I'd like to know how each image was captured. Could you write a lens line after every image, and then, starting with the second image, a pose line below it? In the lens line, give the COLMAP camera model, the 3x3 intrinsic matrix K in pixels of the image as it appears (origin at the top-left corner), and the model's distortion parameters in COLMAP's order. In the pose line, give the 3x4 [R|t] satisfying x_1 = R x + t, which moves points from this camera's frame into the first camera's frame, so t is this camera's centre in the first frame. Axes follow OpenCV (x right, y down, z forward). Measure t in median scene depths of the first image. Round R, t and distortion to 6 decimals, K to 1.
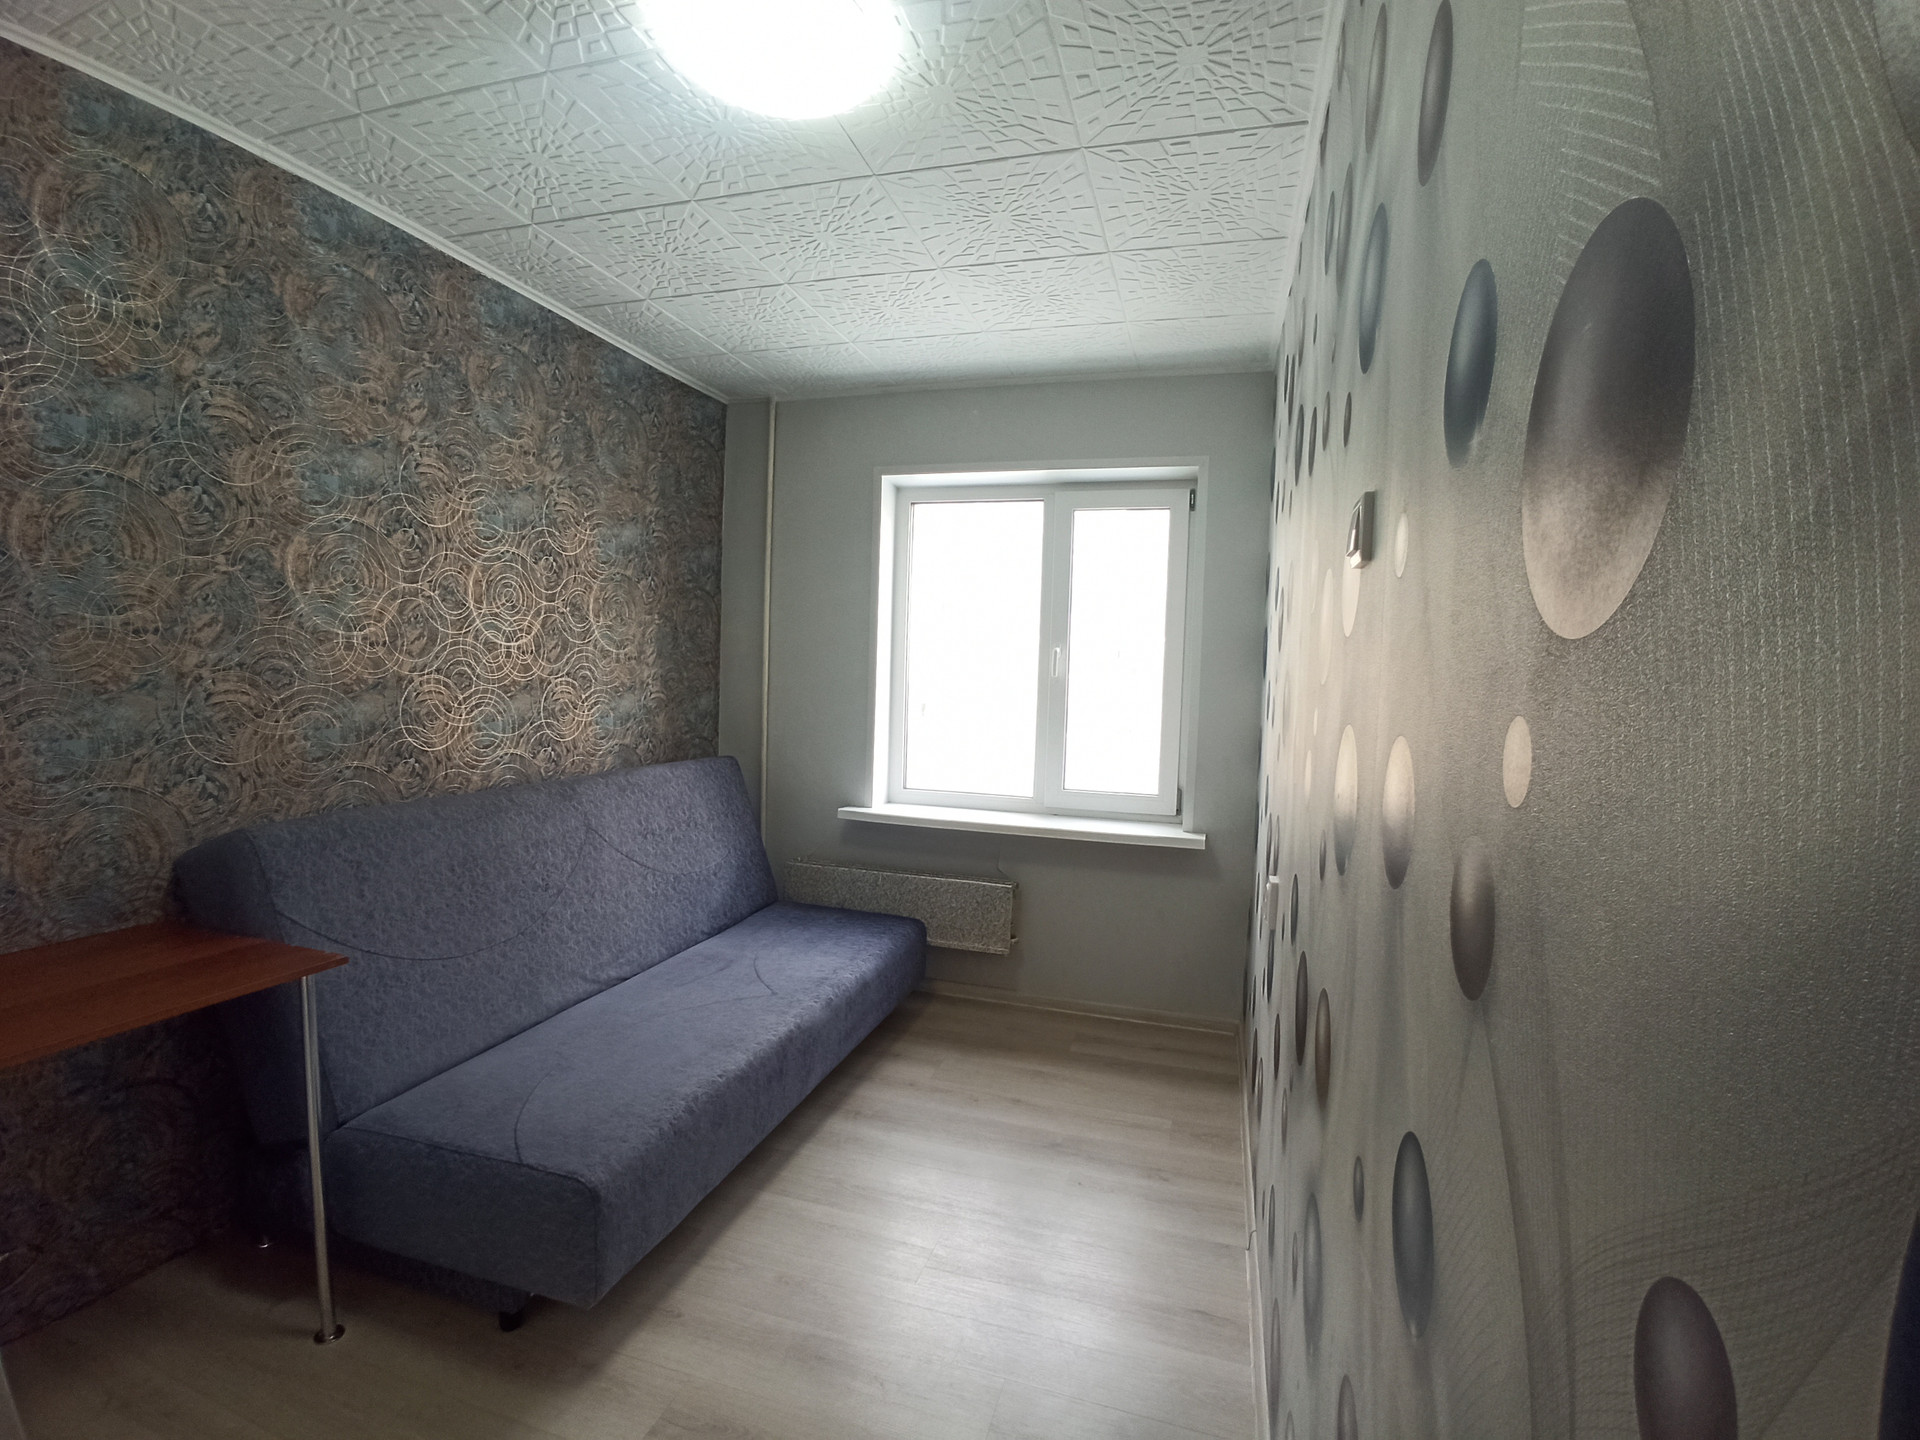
lens RADIAL K [[879.0, 0, 963.9], [0, 879.0, 710.4], [0, 0, 1]] dist [-0.002510, -0.017951]
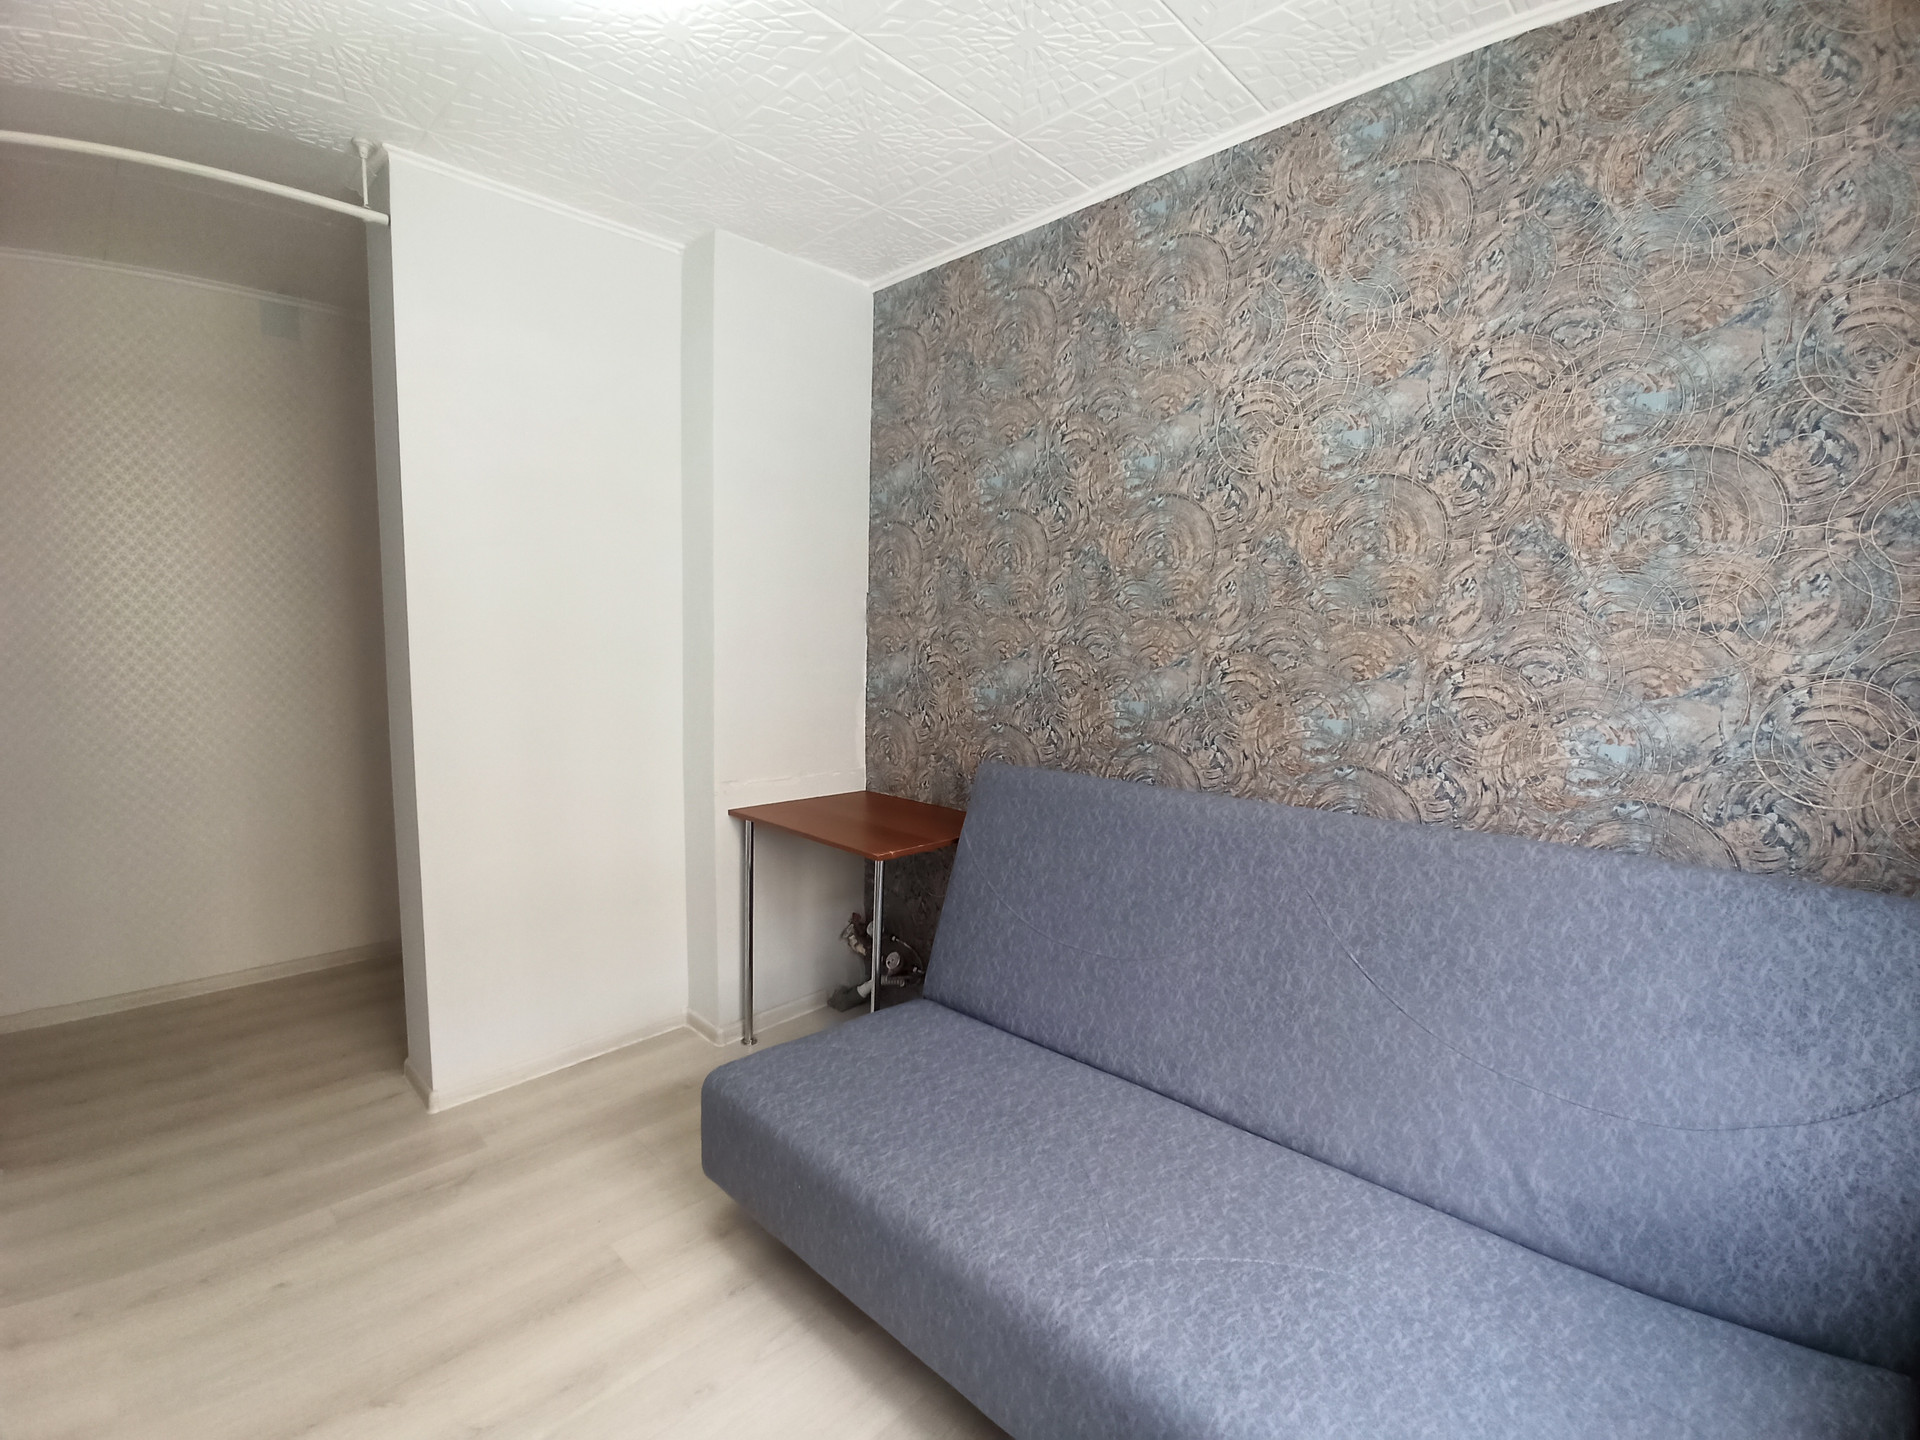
lens RADIAL K [[891.4, 0, 845.5], [0, 891.4, 728.1], [0, 0, 1]] dist [-0.000121, -0.016962]
pose [[-0.534593, 0.044288, -0.843948, 0.225063], [-0.074377, 0.992285, 0.099186, -0.016954], [0.841830, 0.115794, -0.527175, 0.779909]]
